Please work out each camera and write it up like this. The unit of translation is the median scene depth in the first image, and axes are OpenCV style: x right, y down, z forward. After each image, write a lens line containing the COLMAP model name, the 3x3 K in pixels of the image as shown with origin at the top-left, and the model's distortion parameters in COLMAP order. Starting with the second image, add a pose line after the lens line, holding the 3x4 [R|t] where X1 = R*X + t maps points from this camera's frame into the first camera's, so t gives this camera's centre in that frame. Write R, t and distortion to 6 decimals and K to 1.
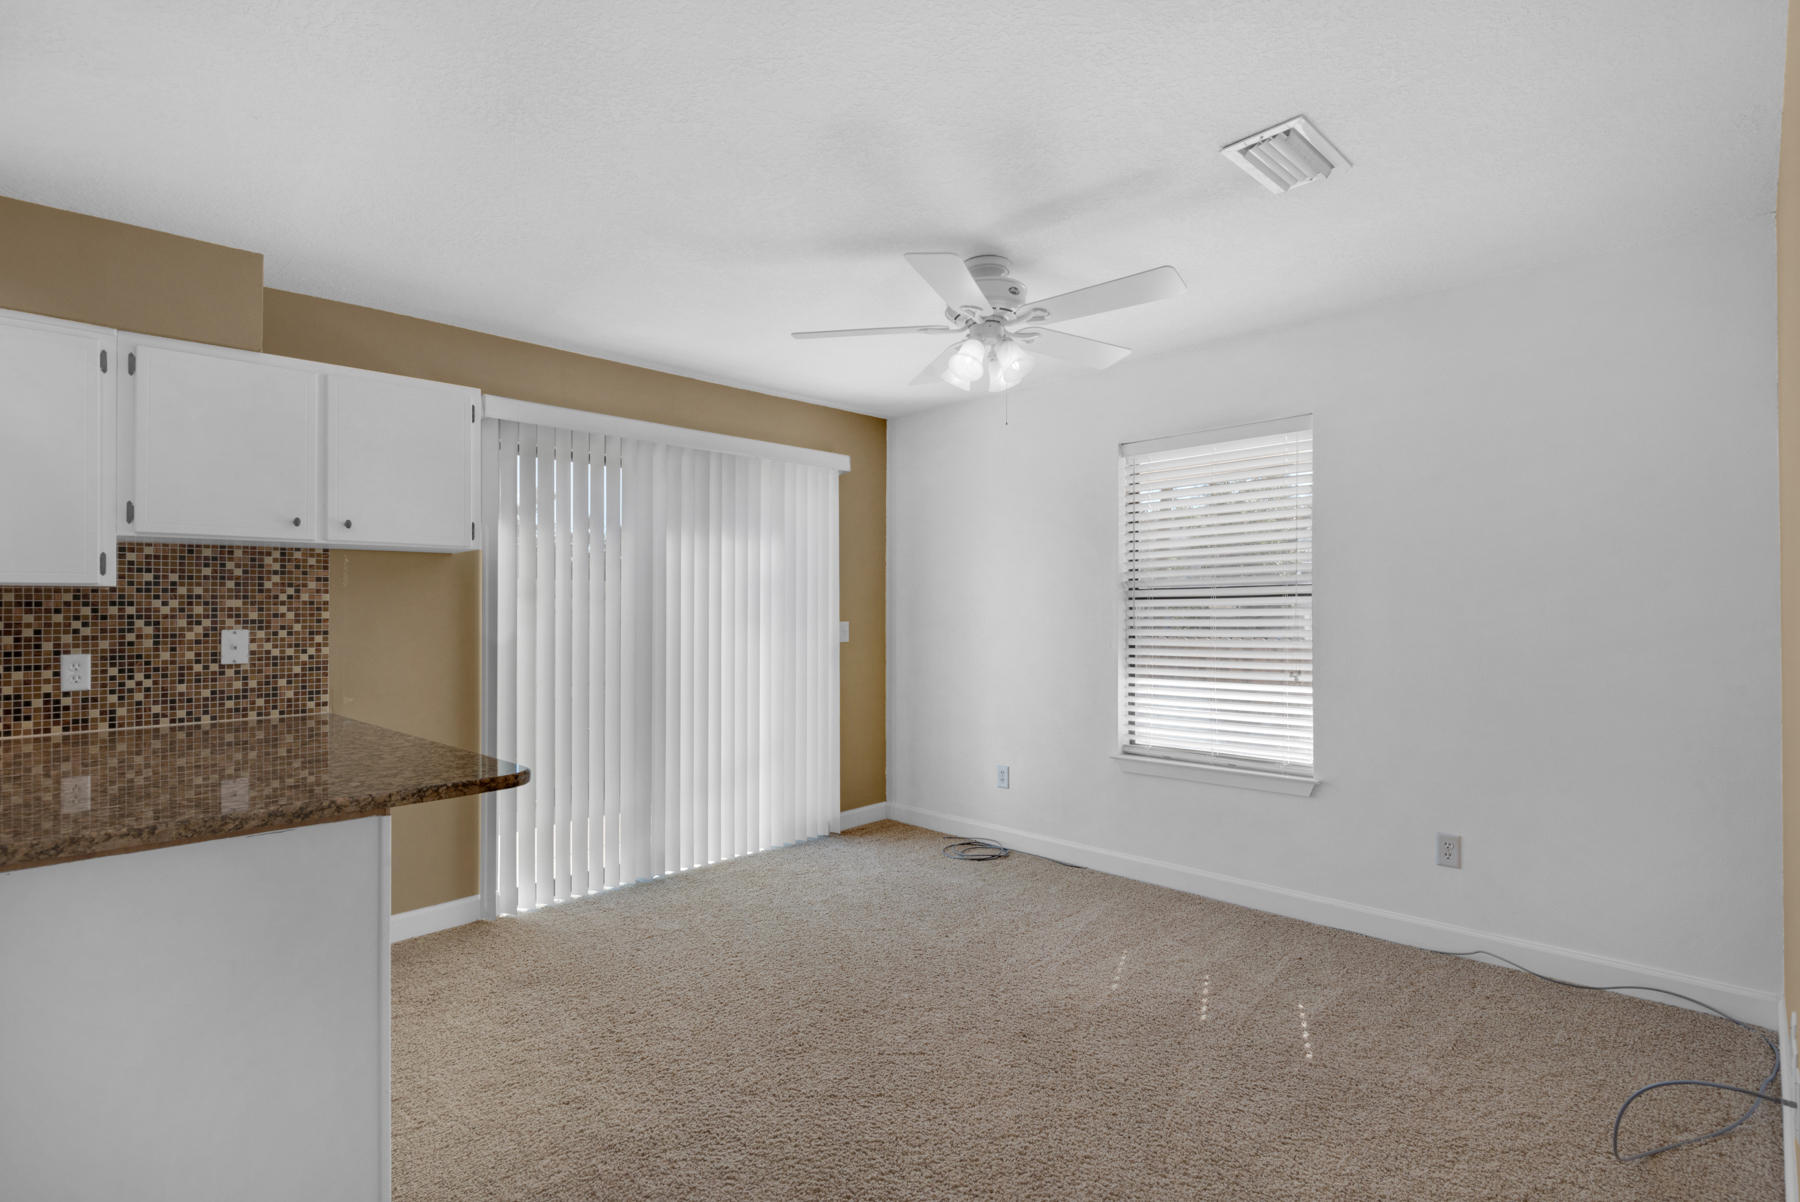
lens RADIAL K [[836.2, 0, 895.2], [0, 836.2, 596.6], [0, 0, 1]] dist [-0.016226, -0.001733]
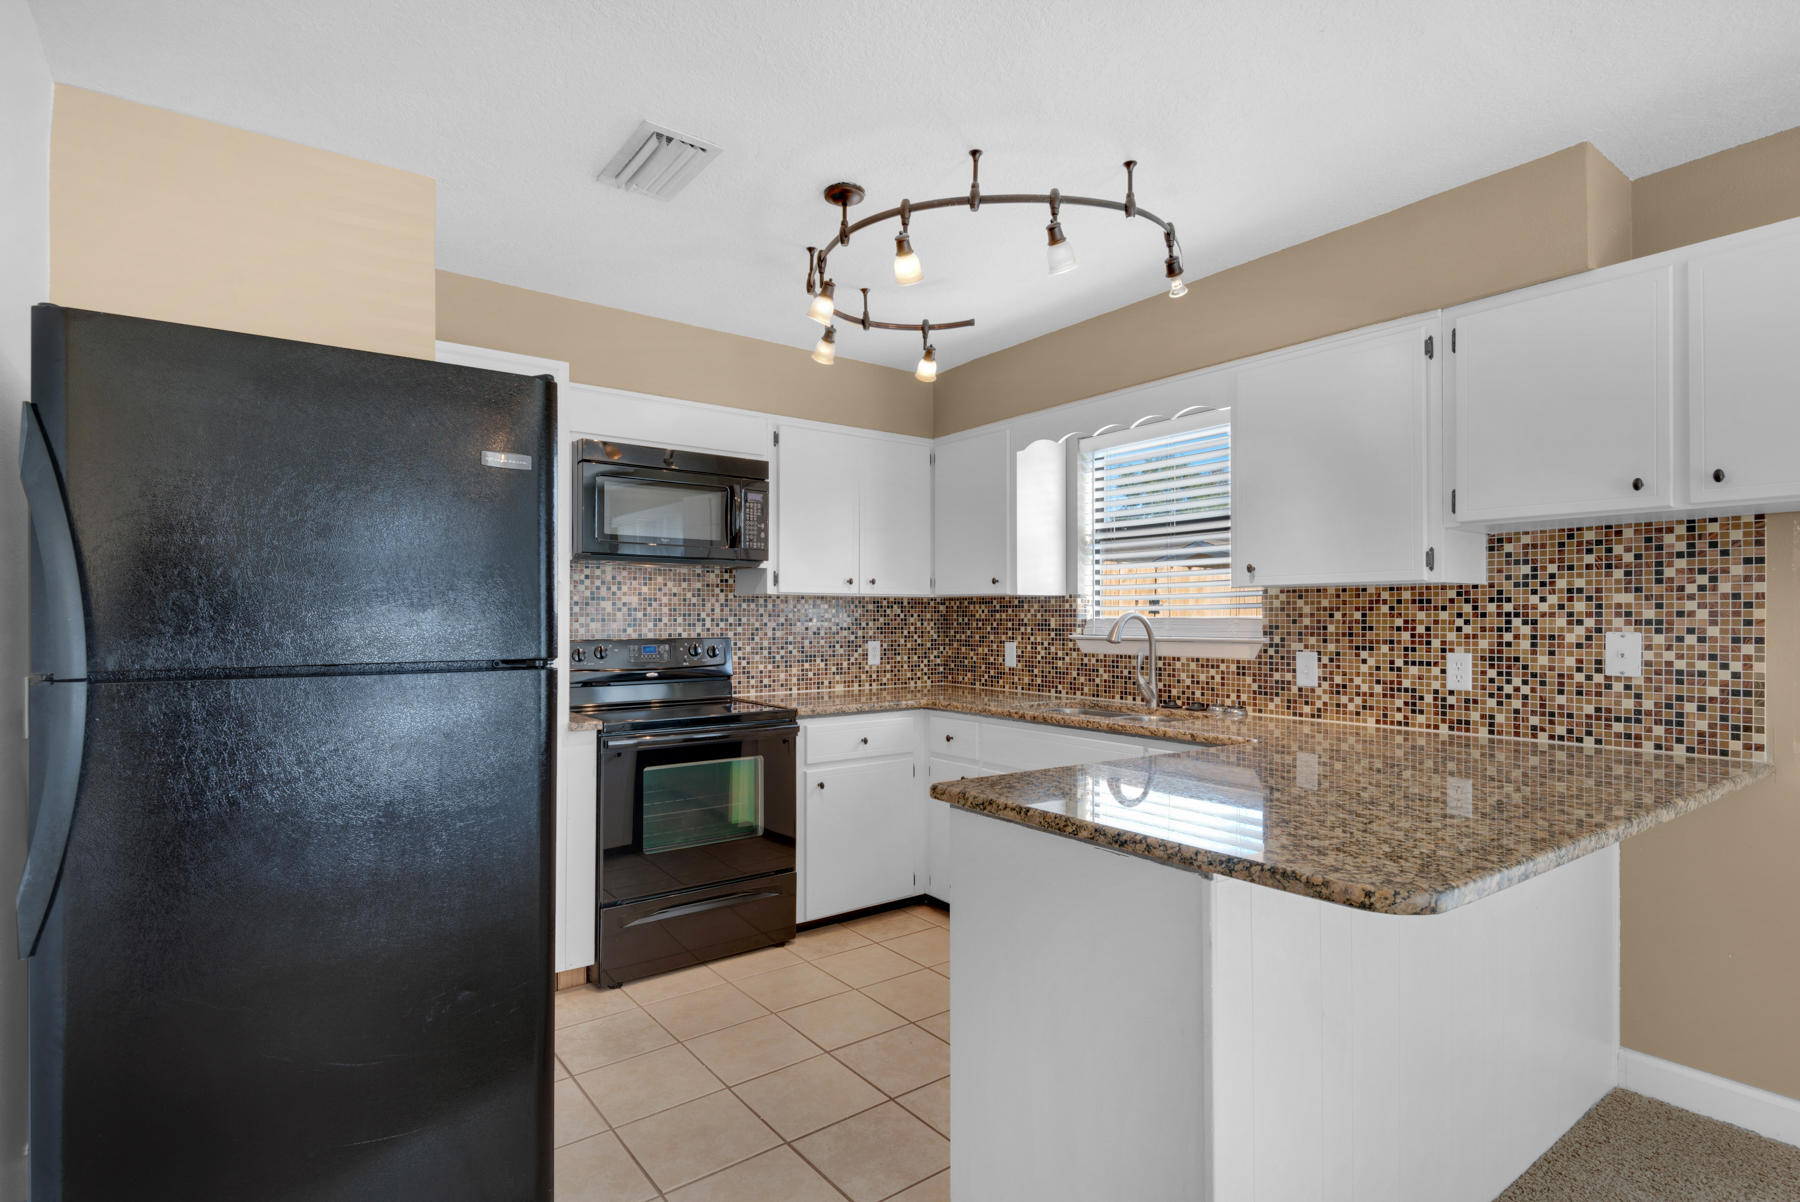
lens RADIAL K [[873.5, 0, 898.8], [0, 873.5, 609.8], [0, 0, 1]] dist [0.010759, -0.018504]
pose [[-0.162600, 0.000973, -0.986692, 0.119734], [0.016761, 0.999858, -0.001776, 0.009316], [0.986550, -0.016826, -0.162593, 0.472489]]
